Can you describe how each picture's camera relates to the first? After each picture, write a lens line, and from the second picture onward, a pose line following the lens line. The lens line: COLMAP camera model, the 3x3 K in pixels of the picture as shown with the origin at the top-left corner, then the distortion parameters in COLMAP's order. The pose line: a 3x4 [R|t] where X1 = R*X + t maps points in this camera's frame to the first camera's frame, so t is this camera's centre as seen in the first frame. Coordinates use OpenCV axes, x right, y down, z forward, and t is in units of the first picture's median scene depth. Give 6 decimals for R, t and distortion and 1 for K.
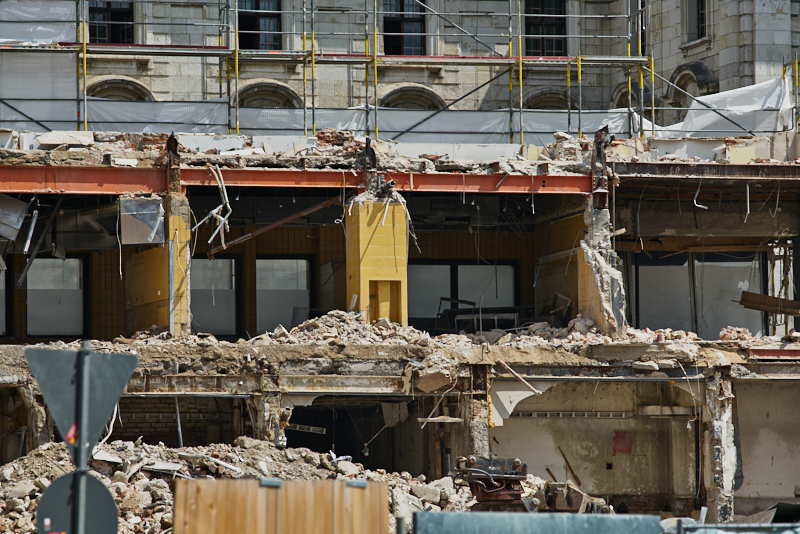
lens RADIAL K [[4318.9, 0, 393.3], [0, 4318.9, 267.9], [0, 0, 1]] dist [0.915041, -1.476676]
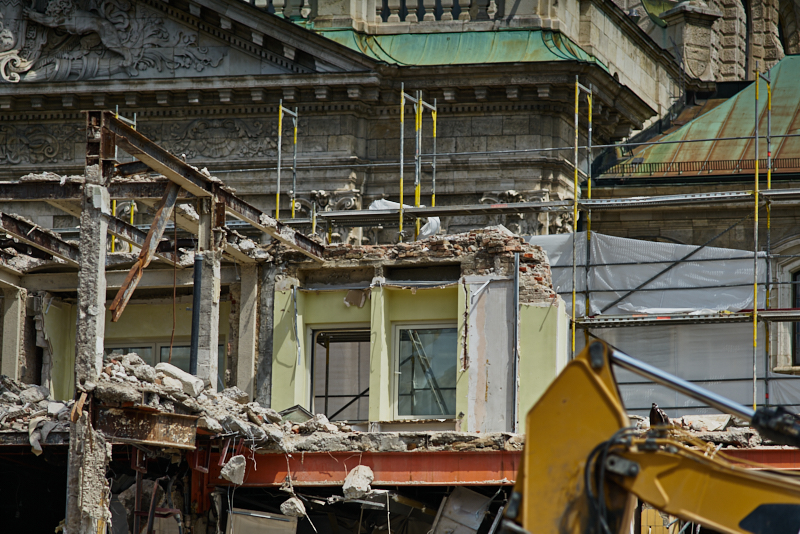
lens RADIAL K [[4318.9, 0, 393.3], [0, 4318.9, 267.9], [0, 0, 1]] dist [0.915041, -1.476676]
pose [[0.820404, -0.059216, -0.568709, 0.361676], [0.006009, 0.995461, -0.094982, 0.019026], [0.571752, 0.074507, 0.817036, 0.317677]]
